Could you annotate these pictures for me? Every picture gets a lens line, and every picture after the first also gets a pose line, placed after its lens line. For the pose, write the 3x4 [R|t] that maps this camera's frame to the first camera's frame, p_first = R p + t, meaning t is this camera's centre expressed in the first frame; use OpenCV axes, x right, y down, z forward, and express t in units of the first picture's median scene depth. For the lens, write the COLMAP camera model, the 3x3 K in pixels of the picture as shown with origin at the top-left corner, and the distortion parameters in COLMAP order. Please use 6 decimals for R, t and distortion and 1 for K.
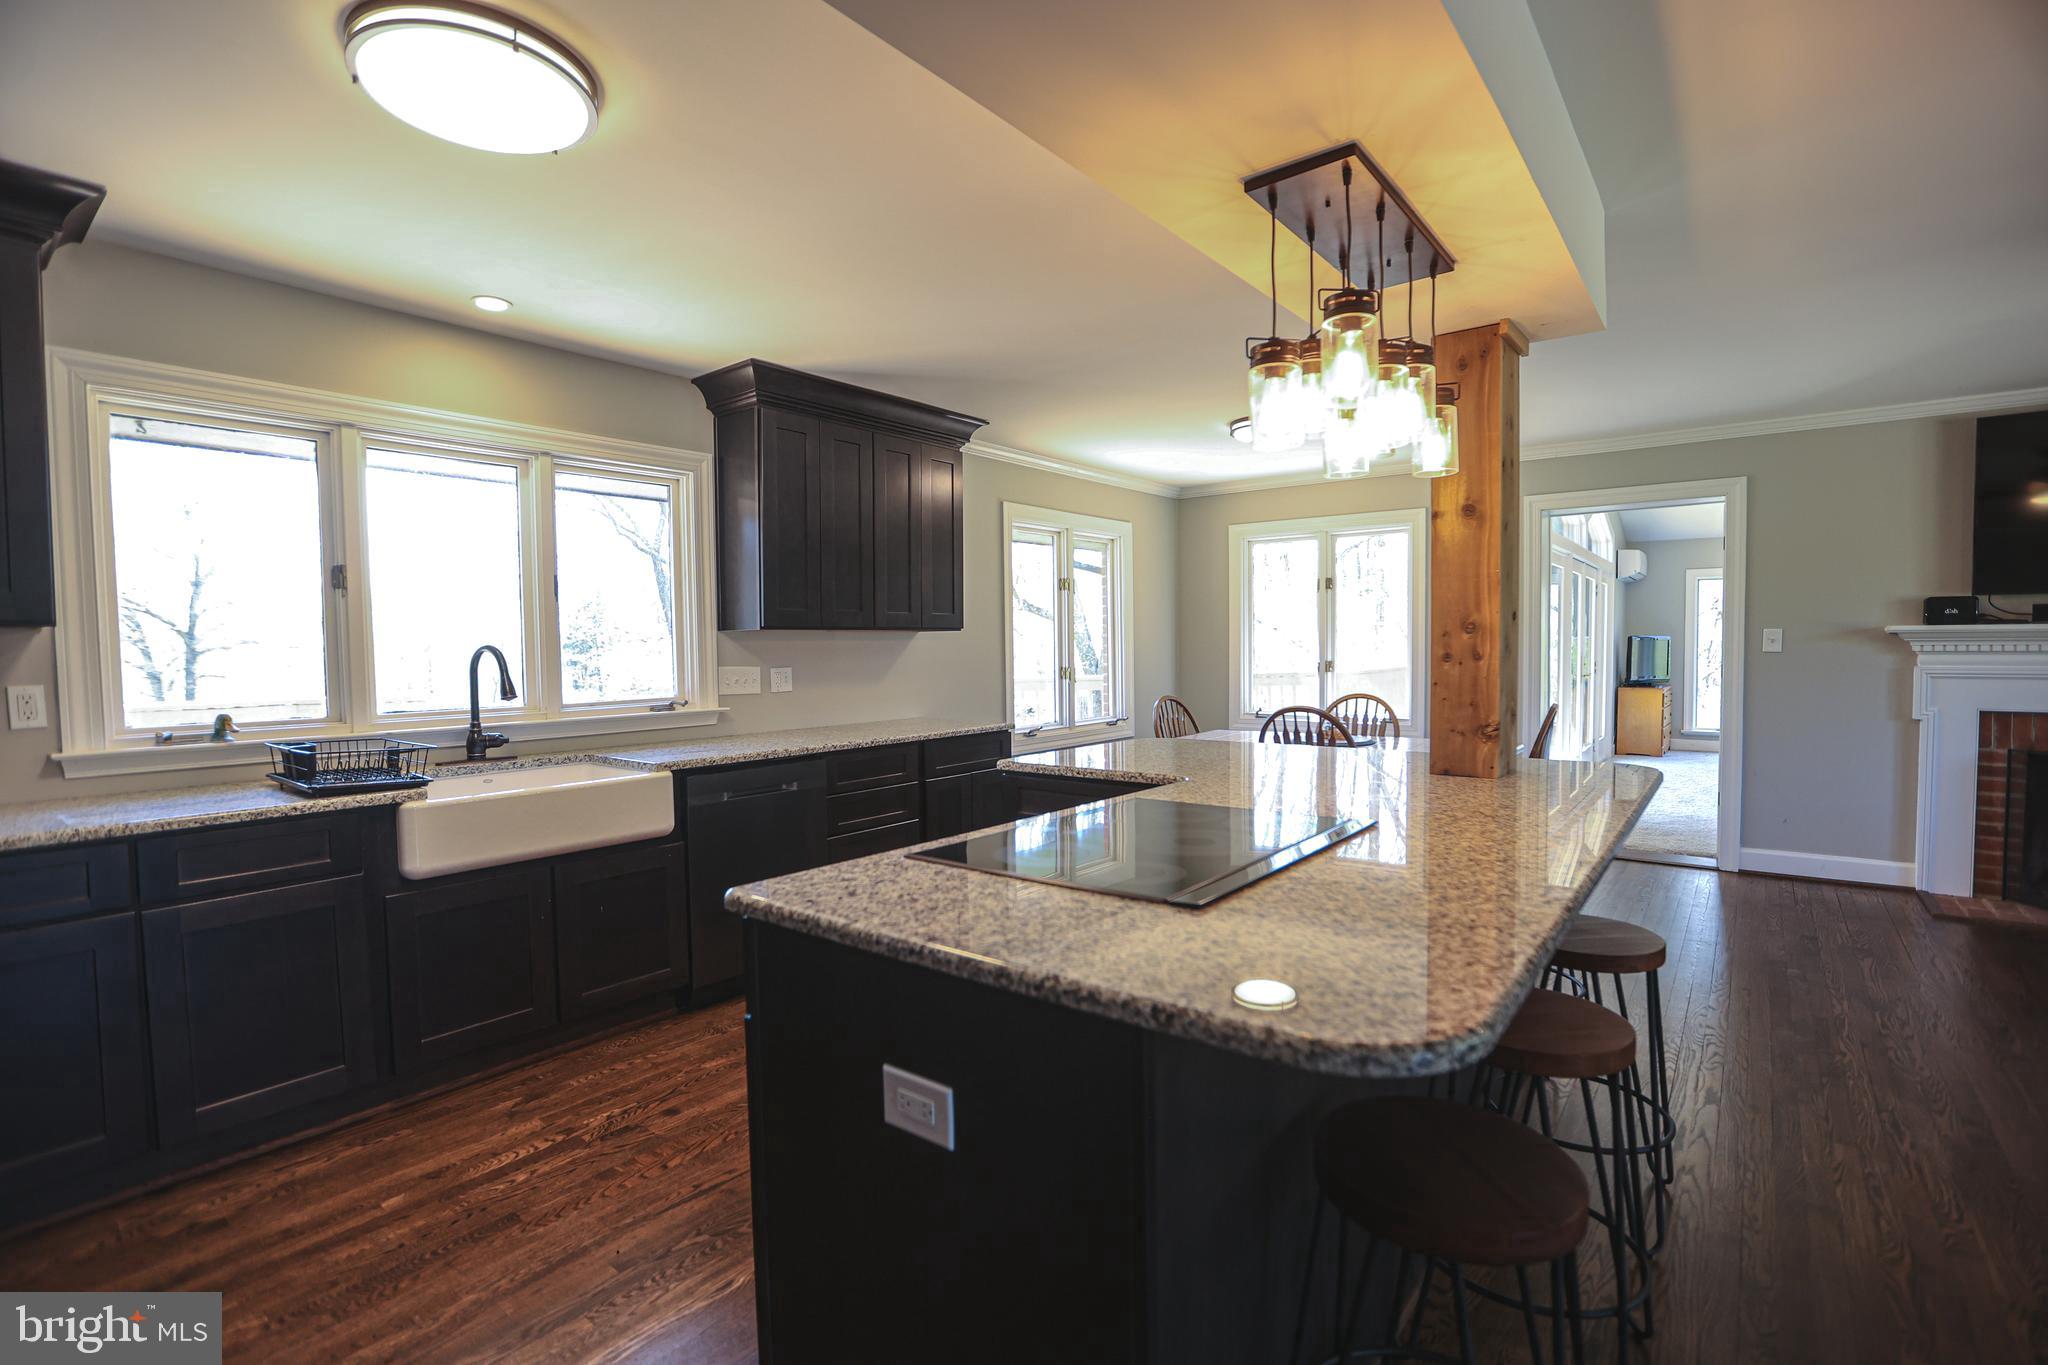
lens RADIAL K [[936.8, 0, 1024.0], [0, 936.8, 682.5], [0, 0, 1]] dist [-0.025109, 0.001097]
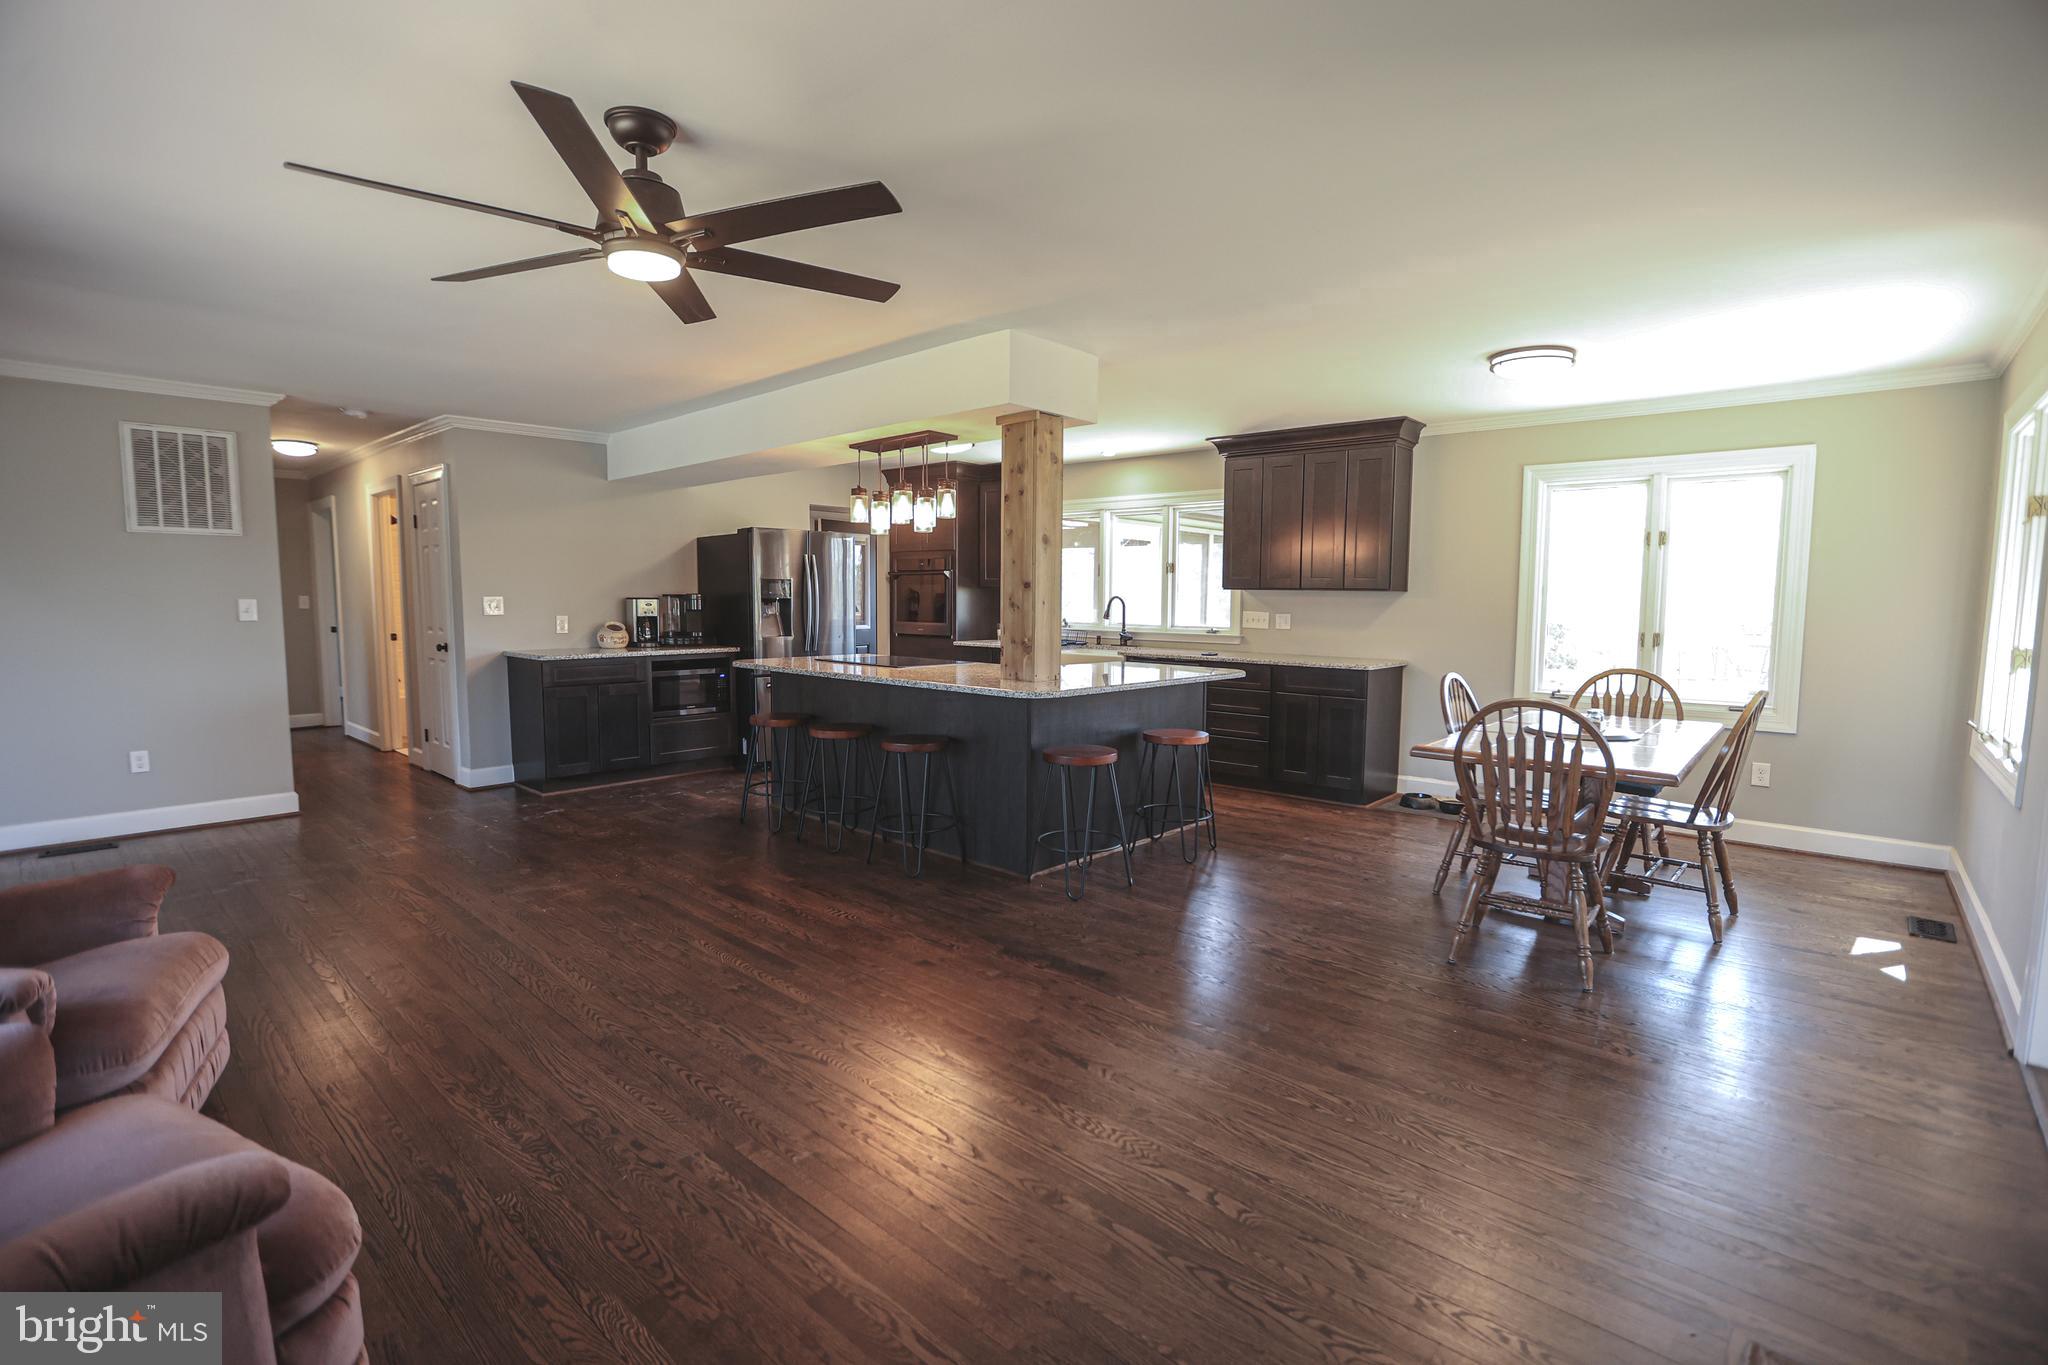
lens RADIAL K [[936.8, 0, 1024.0], [0, 936.8, 682.5], [0, 0, 1]] dist [-0.025109, 0.001097]
pose [[-0.060590, 0.086264, -0.994428, 1.120390], [-0.044898, 0.995015, 0.089050, -0.017263], [0.997152, 0.050043, -0.056415, 0.570330]]
